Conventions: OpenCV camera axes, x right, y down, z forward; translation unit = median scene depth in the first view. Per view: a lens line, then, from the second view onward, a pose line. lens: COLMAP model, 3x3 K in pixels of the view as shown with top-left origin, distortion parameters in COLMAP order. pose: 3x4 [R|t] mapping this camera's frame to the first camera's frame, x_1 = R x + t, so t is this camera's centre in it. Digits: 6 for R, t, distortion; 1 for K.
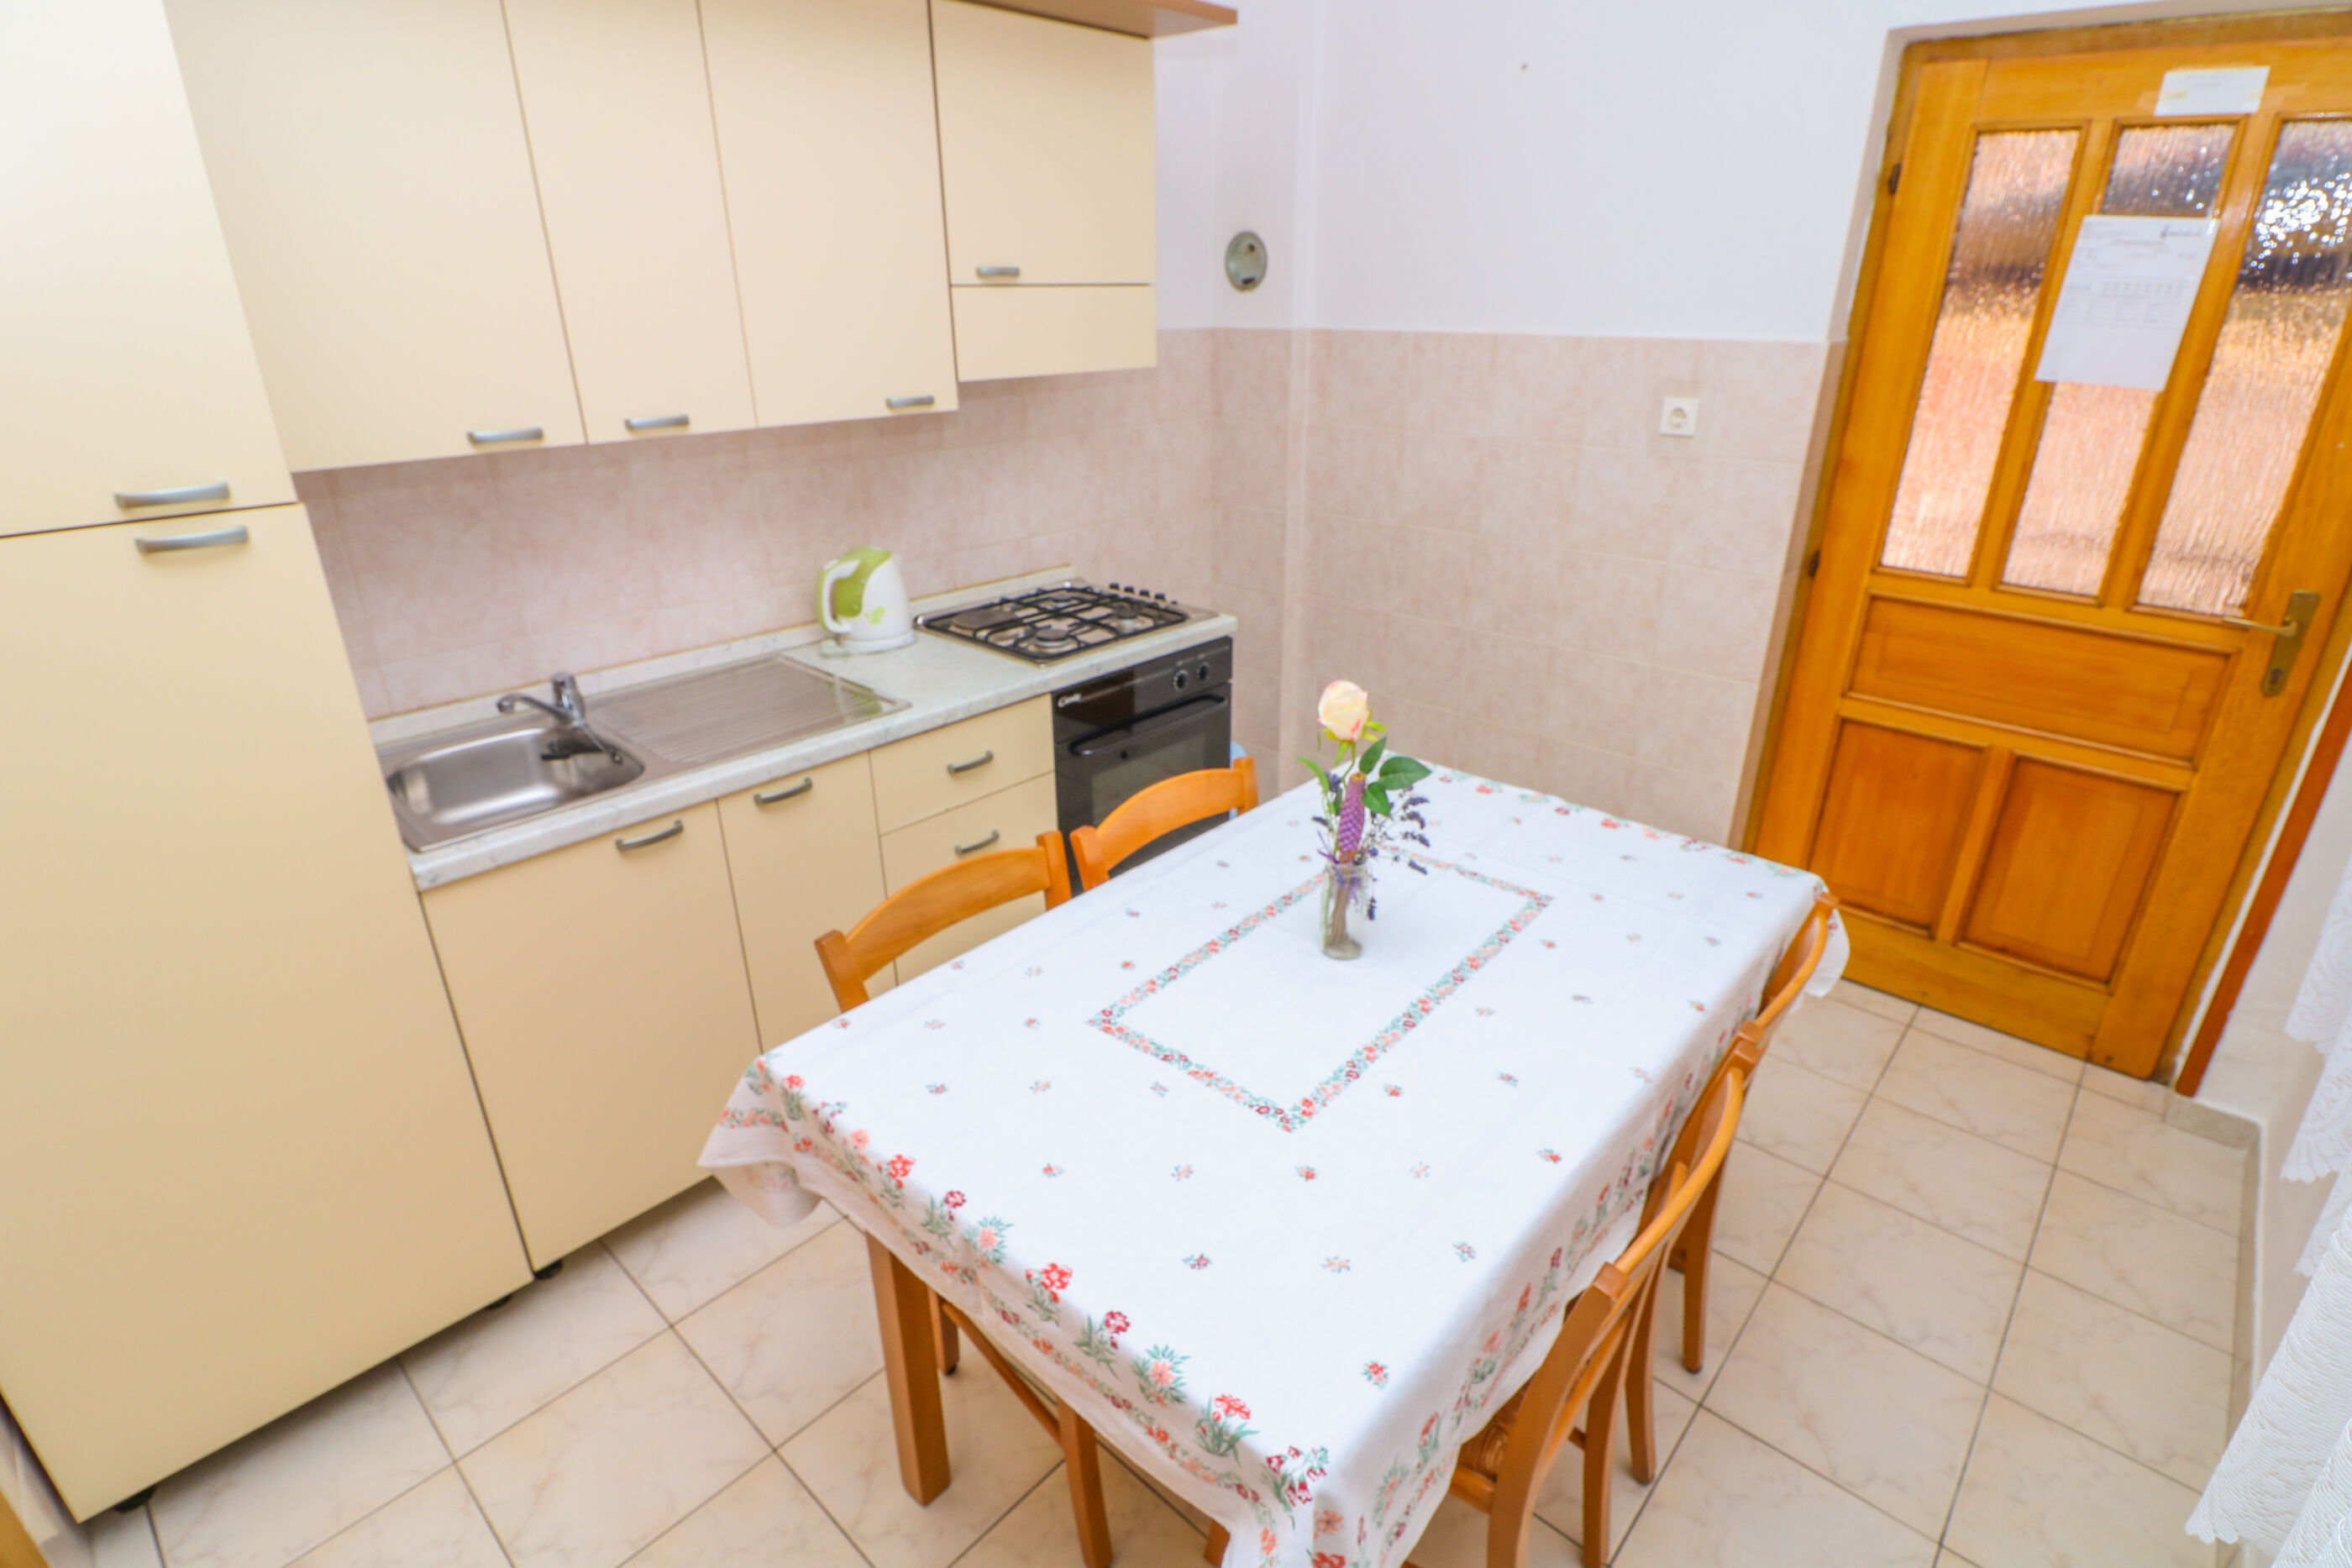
lens RADIAL K [[1164.7, 0, 1198.9], [0, 1164.7, 789.0], [0, 0, 1]] dist [-0.006899, -0.004235]
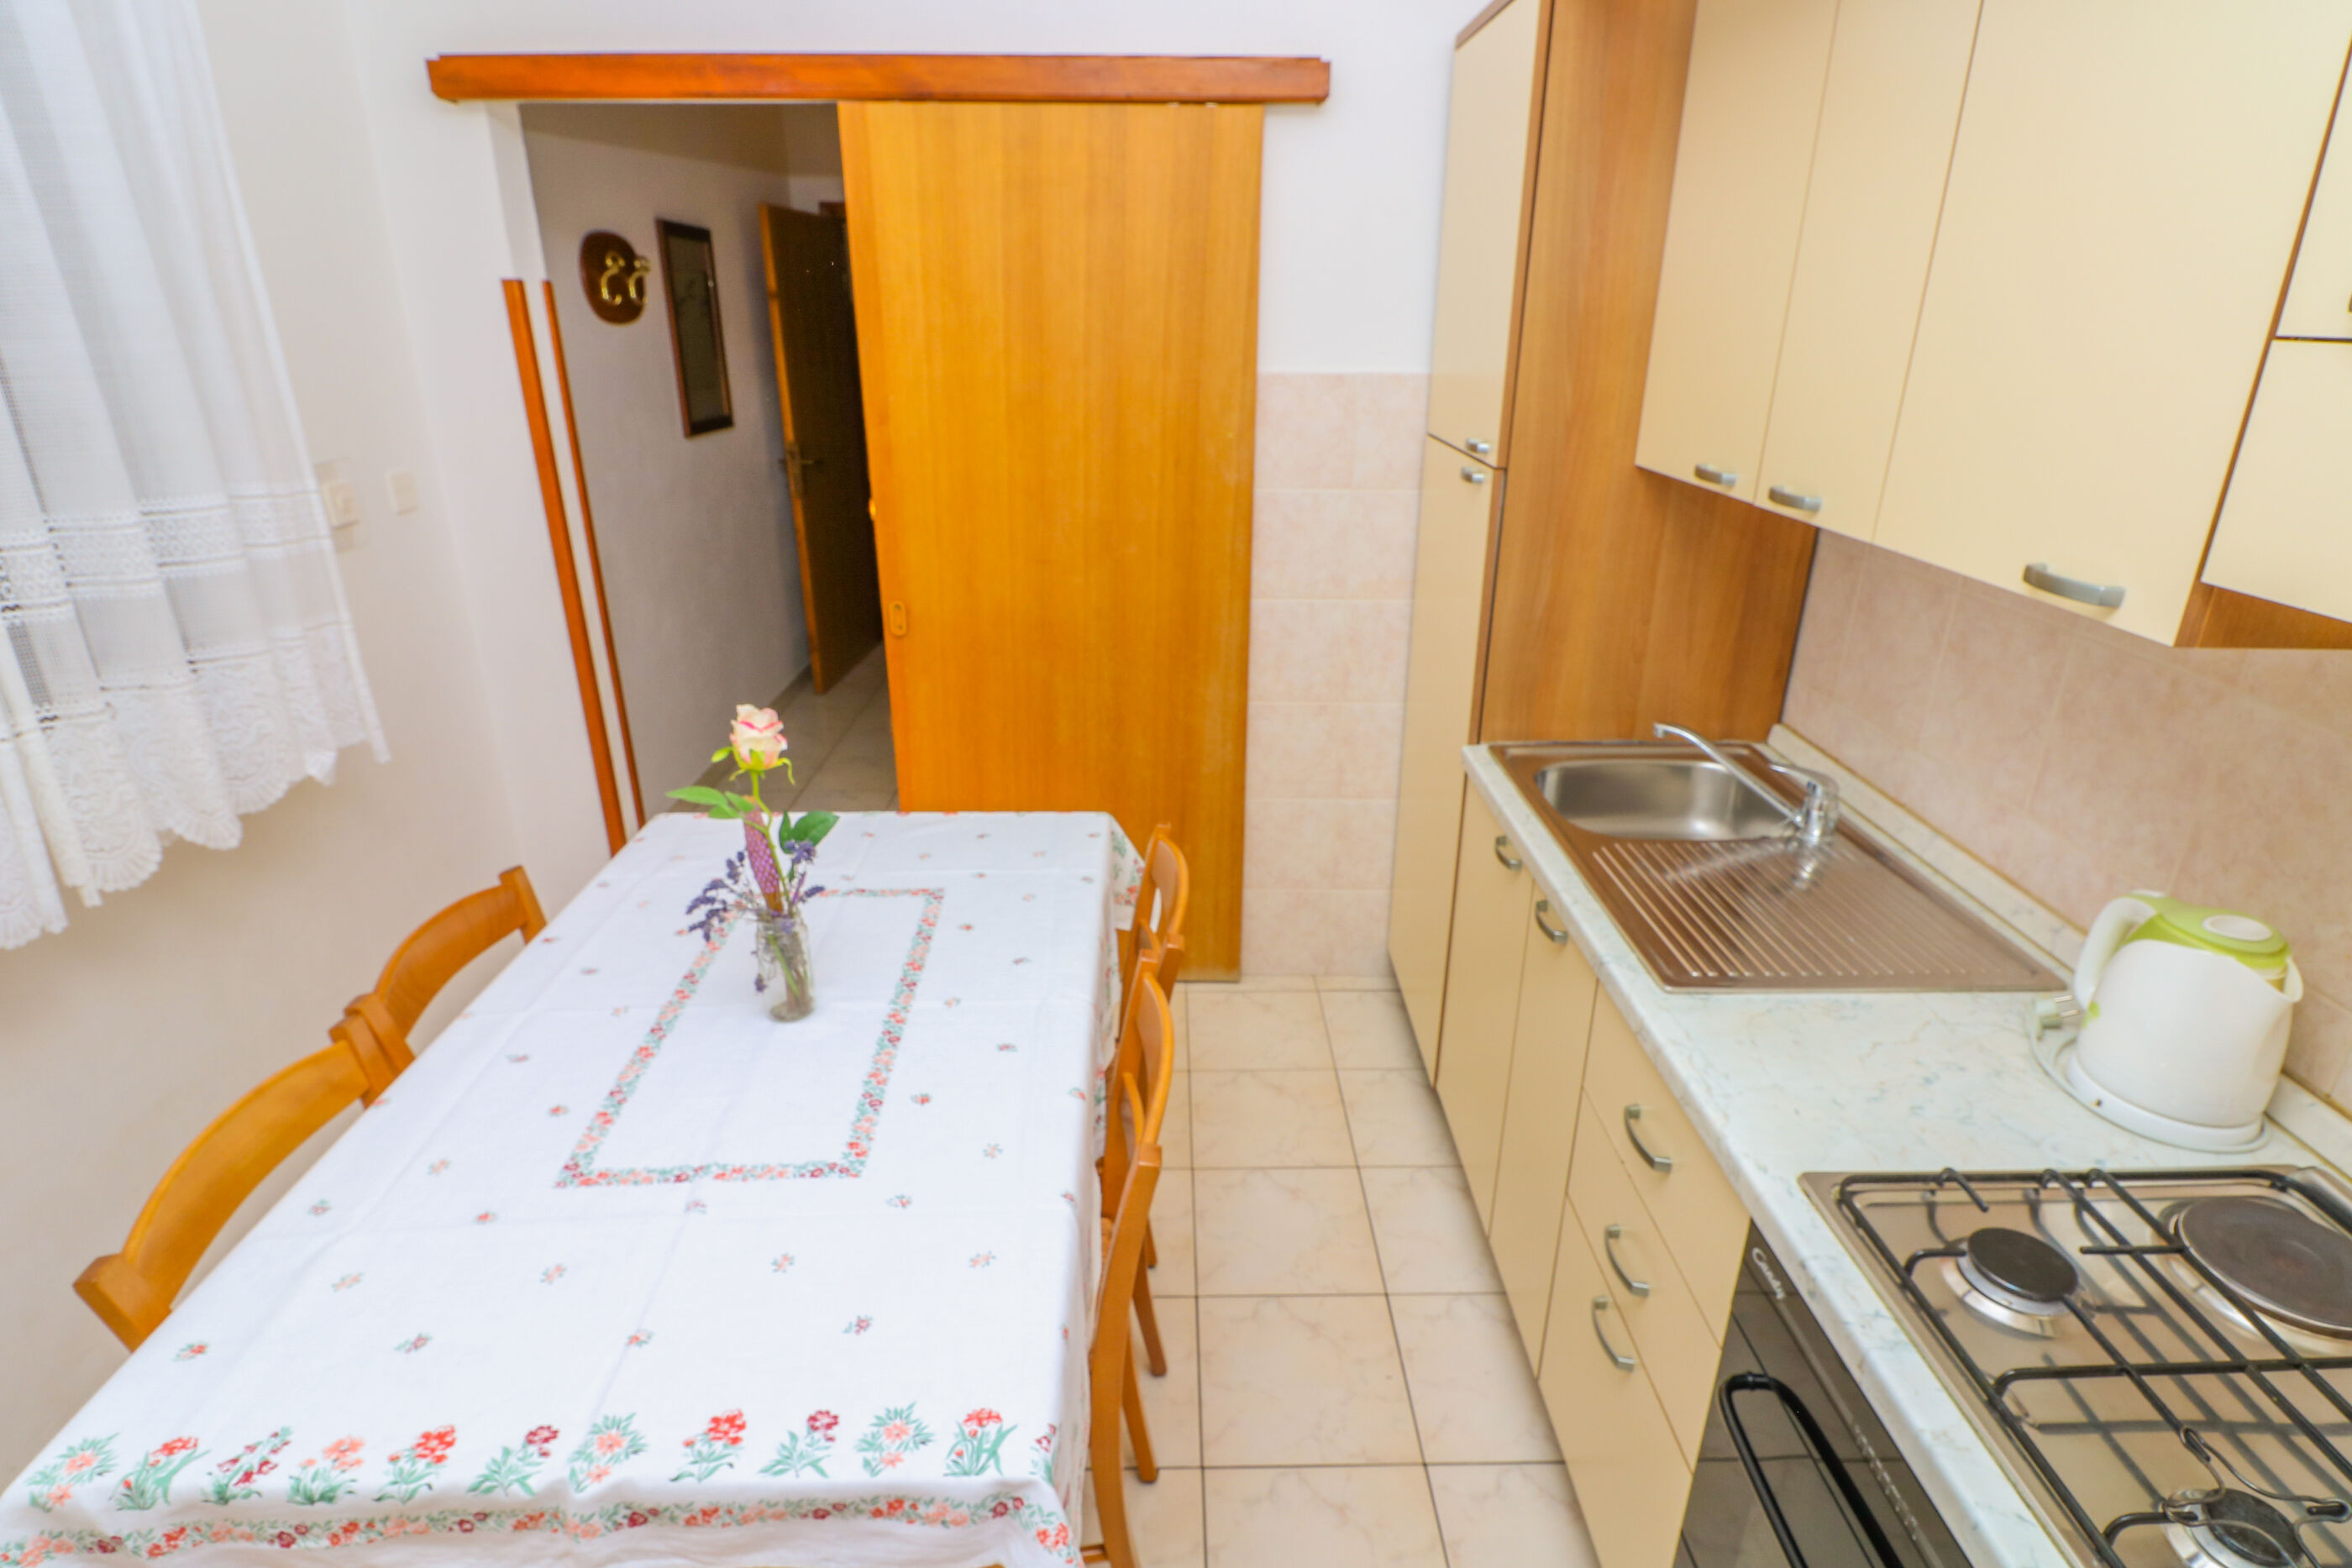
lens RADIAL K [[1188.3, 0, 1176.1], [0, 1188.3, 784.4], [0, 0, 1]] dist [-0.006648, -0.009277]
pose [[-0.738907, 0.244366, -0.627934, 0.388836], [-0.274809, 0.741598, 0.611975, -0.577827], [0.615220, 0.624754, -0.480818, 1.328286]]
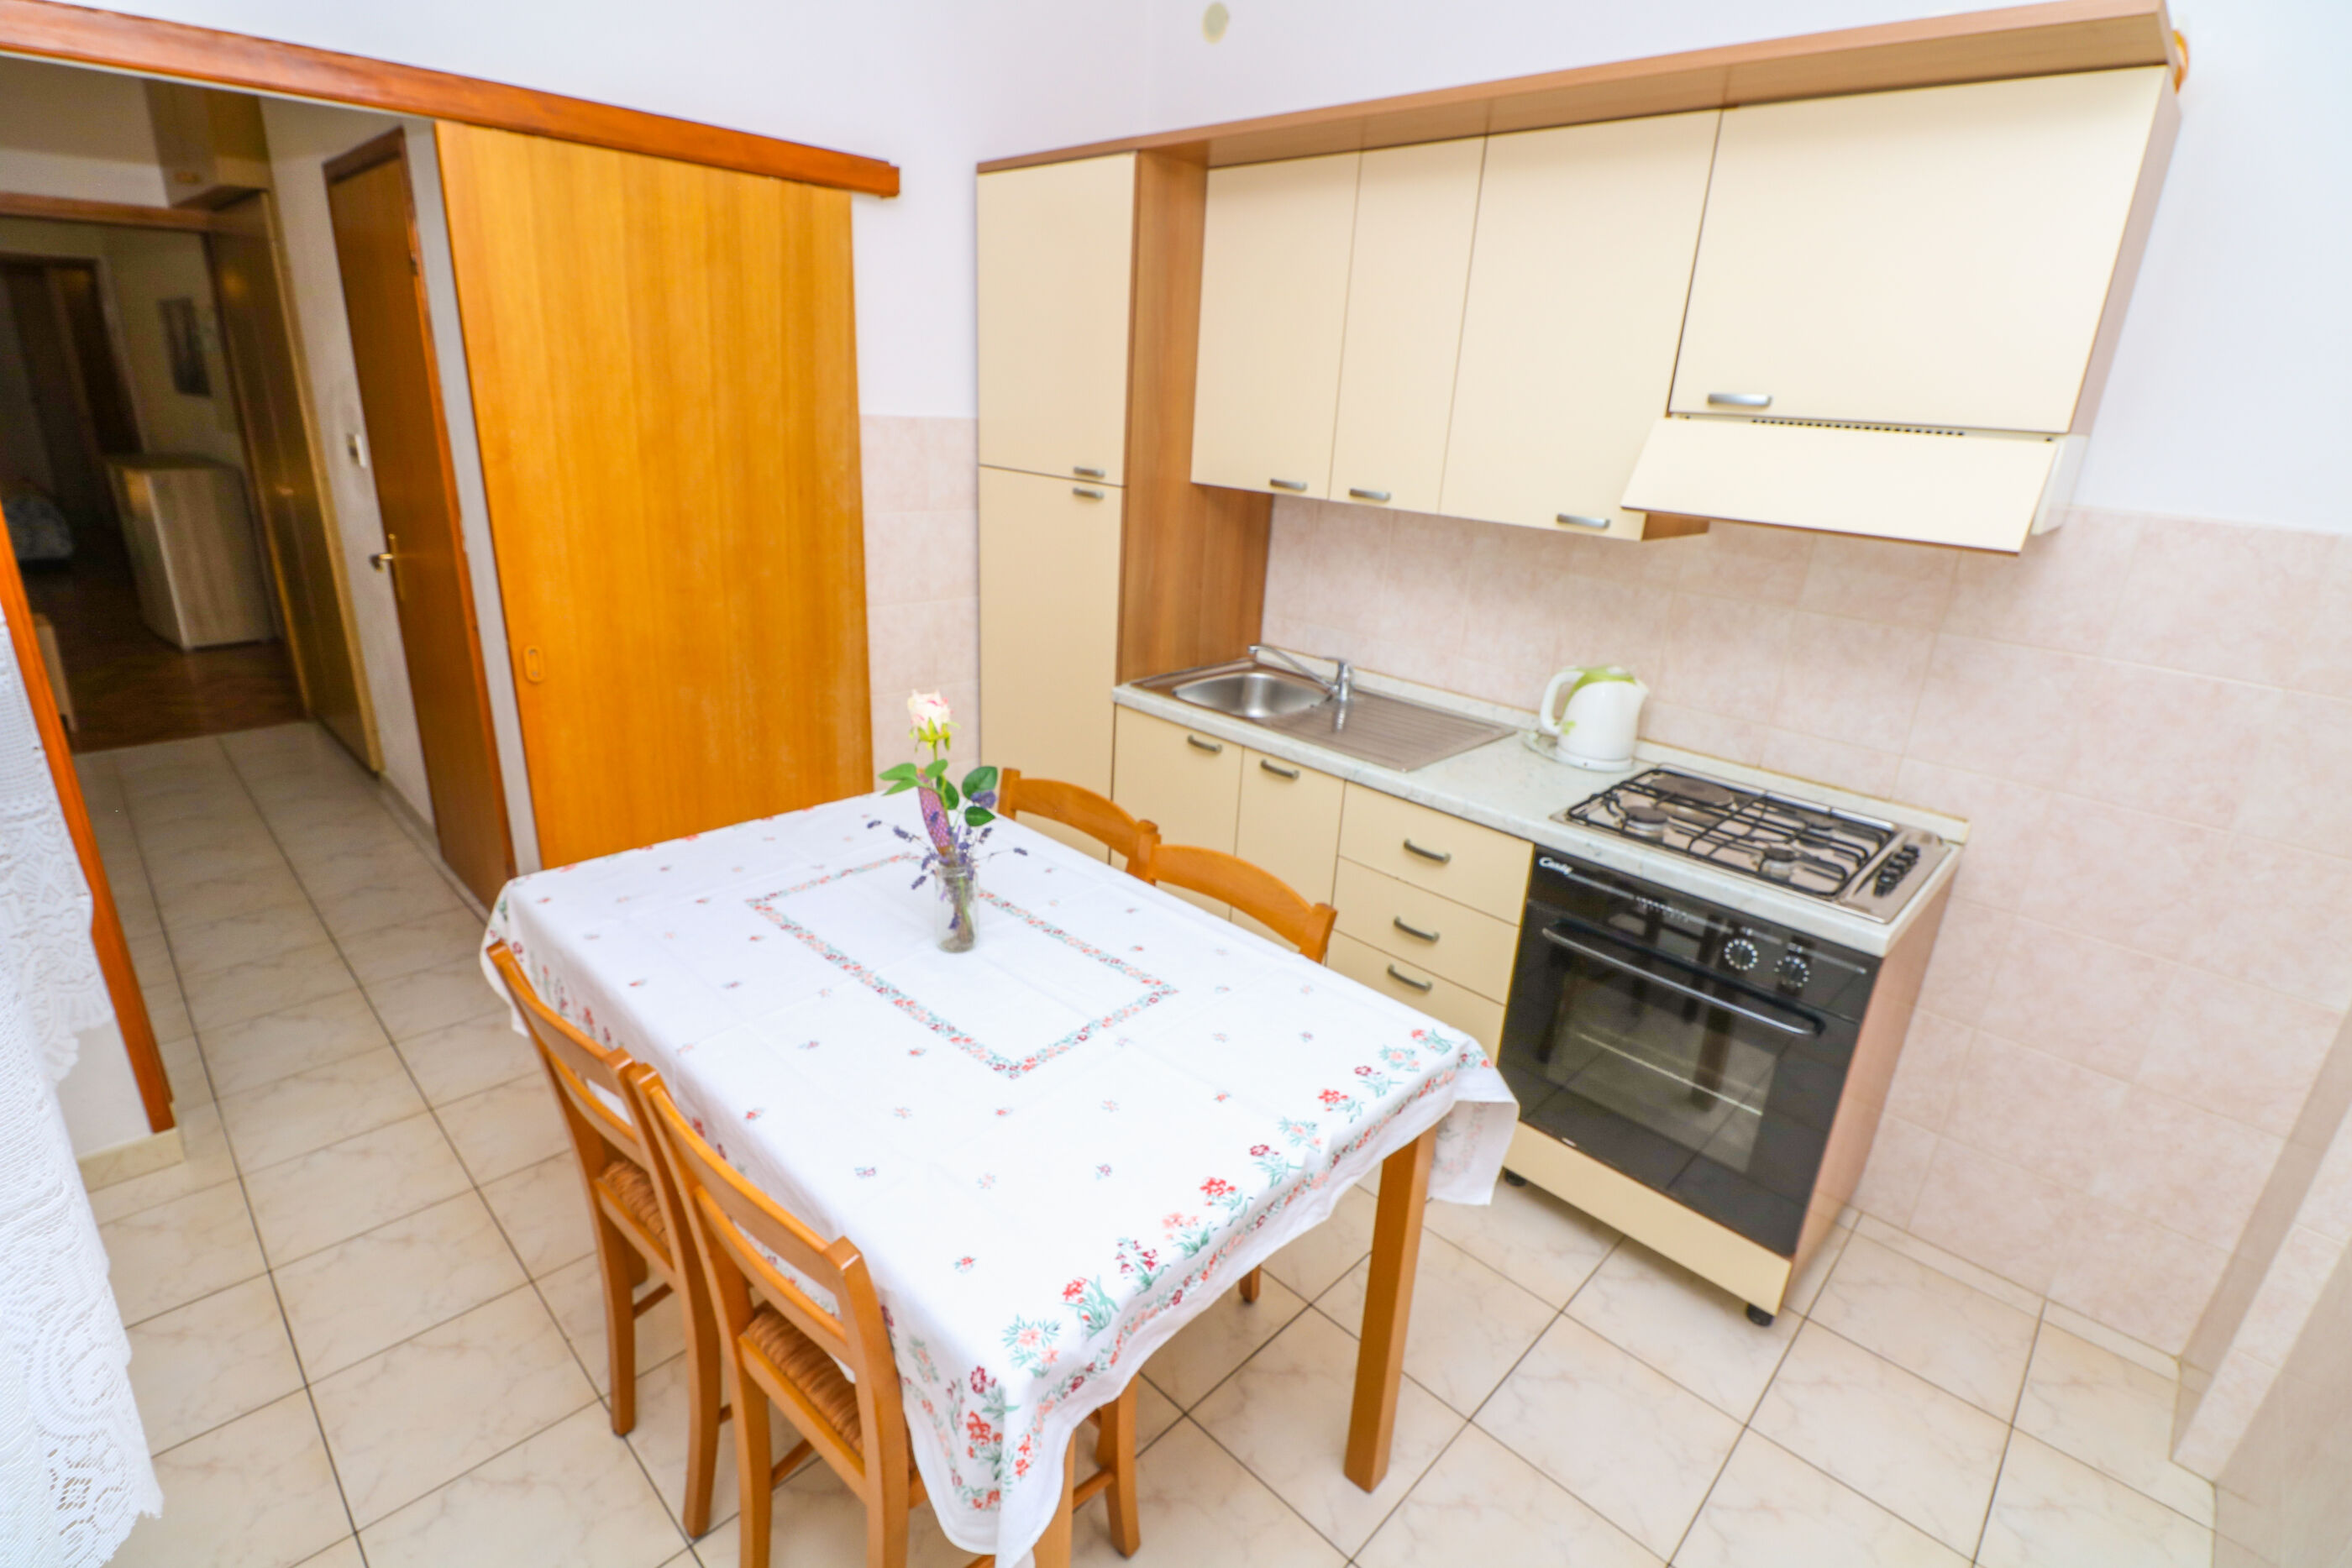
lens RADIAL K [[1099.9, 0, 1180.4], [0, 1099.9, 782.2], [0, 0, 1]] dist [-0.008276, -0.005327]
pose [[-0.046187, 0.330630, -0.942630, 0.911254], [-0.448007, 0.836557, 0.315376, -0.363463], [0.892836, 0.436871, 0.109486, 0.869587]]
